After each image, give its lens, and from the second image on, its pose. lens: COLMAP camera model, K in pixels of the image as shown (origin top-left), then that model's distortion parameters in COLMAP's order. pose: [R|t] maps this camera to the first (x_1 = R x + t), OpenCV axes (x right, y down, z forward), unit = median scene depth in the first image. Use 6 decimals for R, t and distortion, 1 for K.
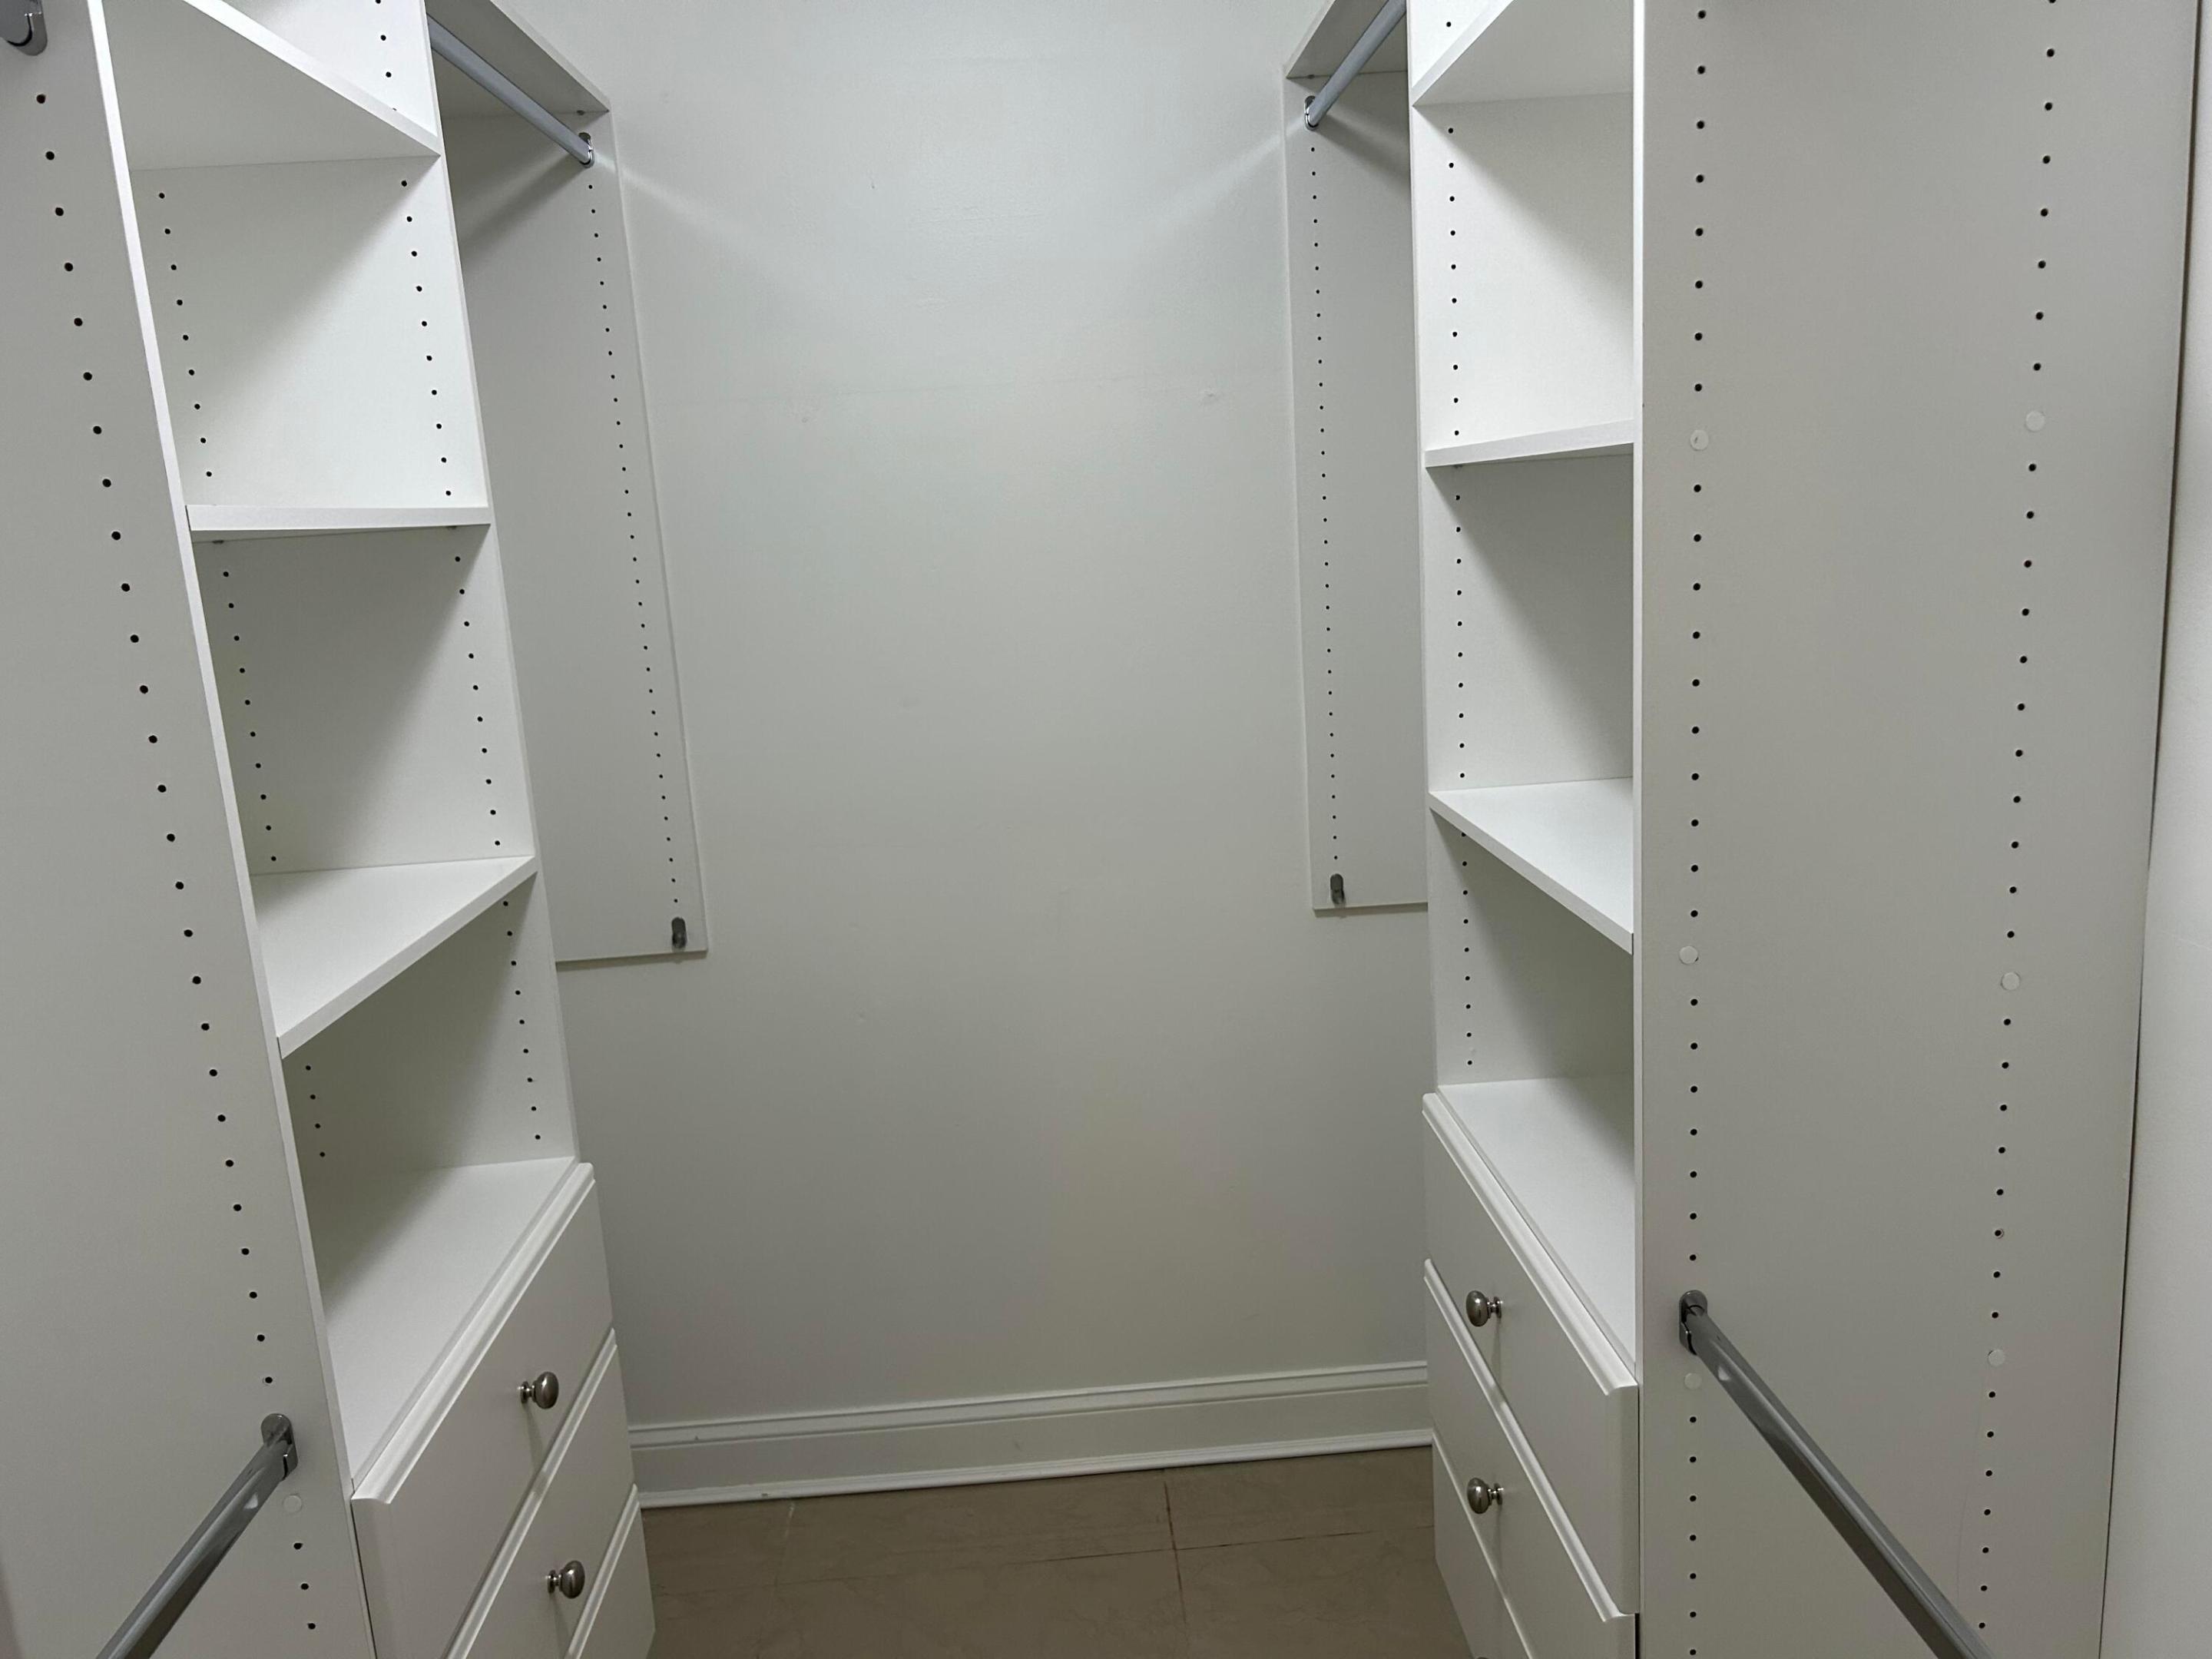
lens RADIAL K [[1658.3, 0, 1102.7], [0, 1658.3, 834.9], [0, 0, 1]] dist [0.064987, -0.076734]
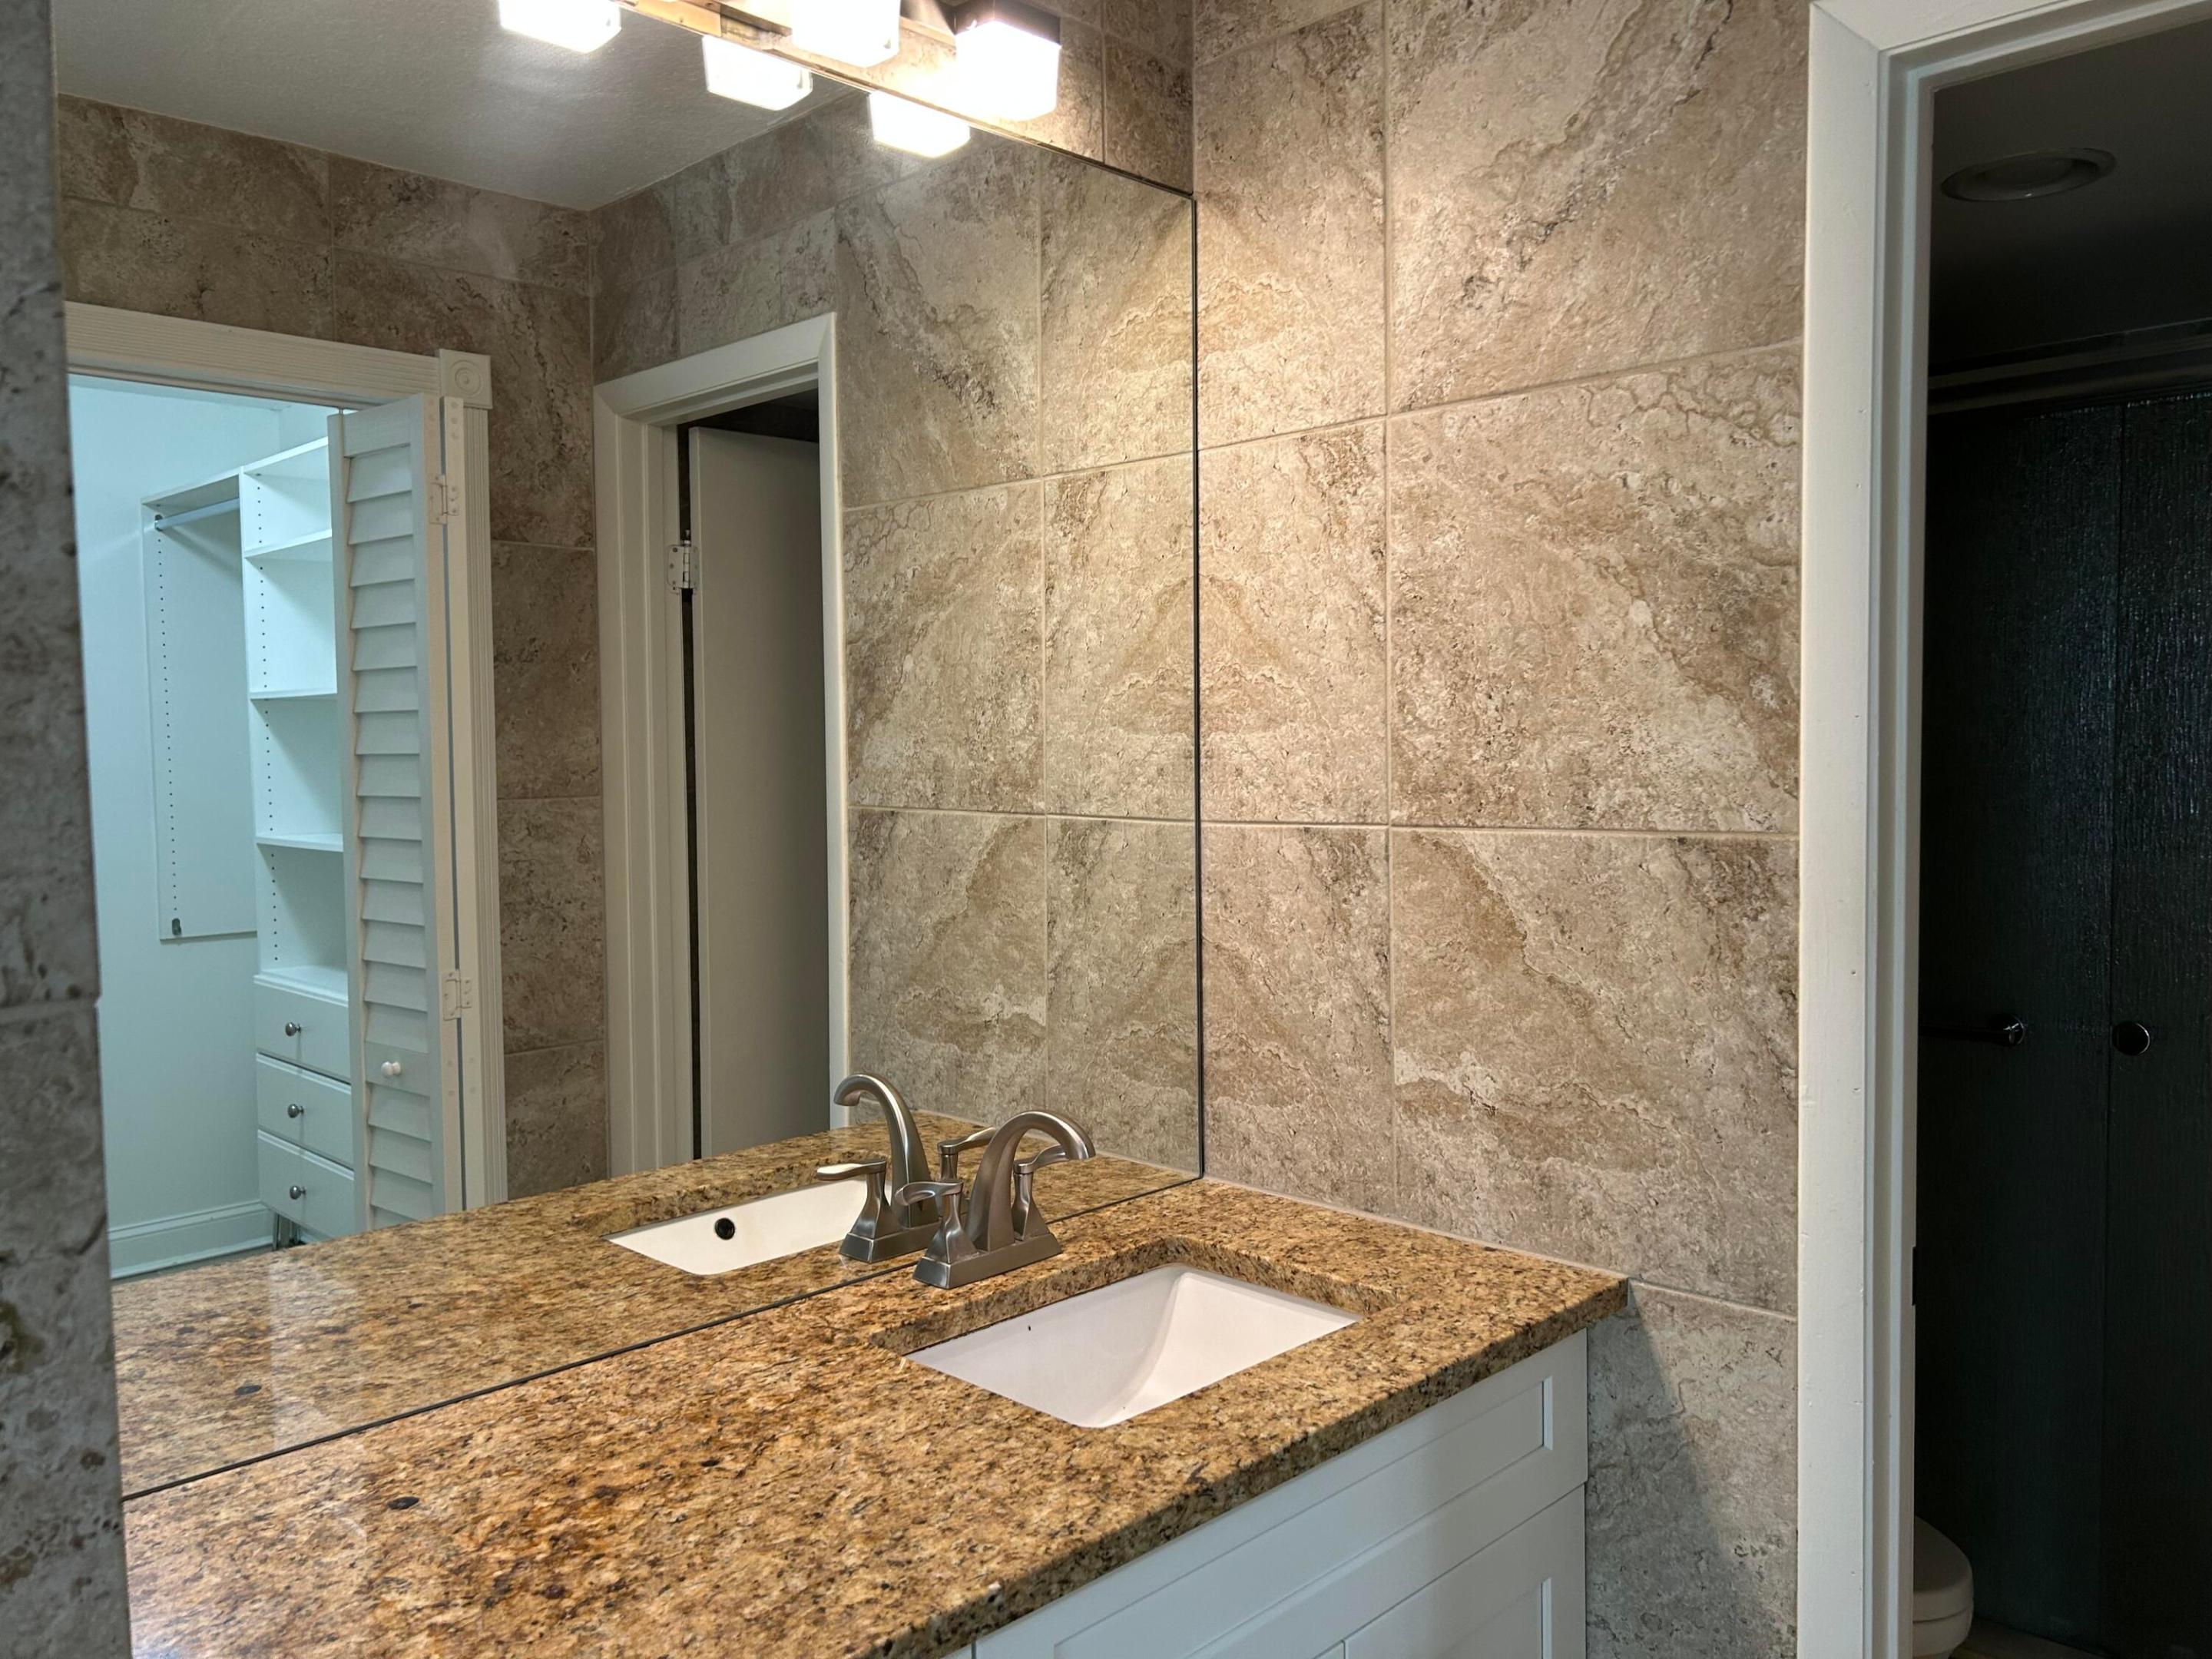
lens RADIAL K [[1658.3, 0, 1082.3], [0, 1658.3, 844.6], [0, 0, 1]] dist [0.064987, -0.076734]
pose [[0.741376, 0.014013, 0.670943, -0.390966], [0.095881, 0.987313, -0.126566, 0.297687], [-0.664205, 0.158164, 0.730627, -1.108697]]
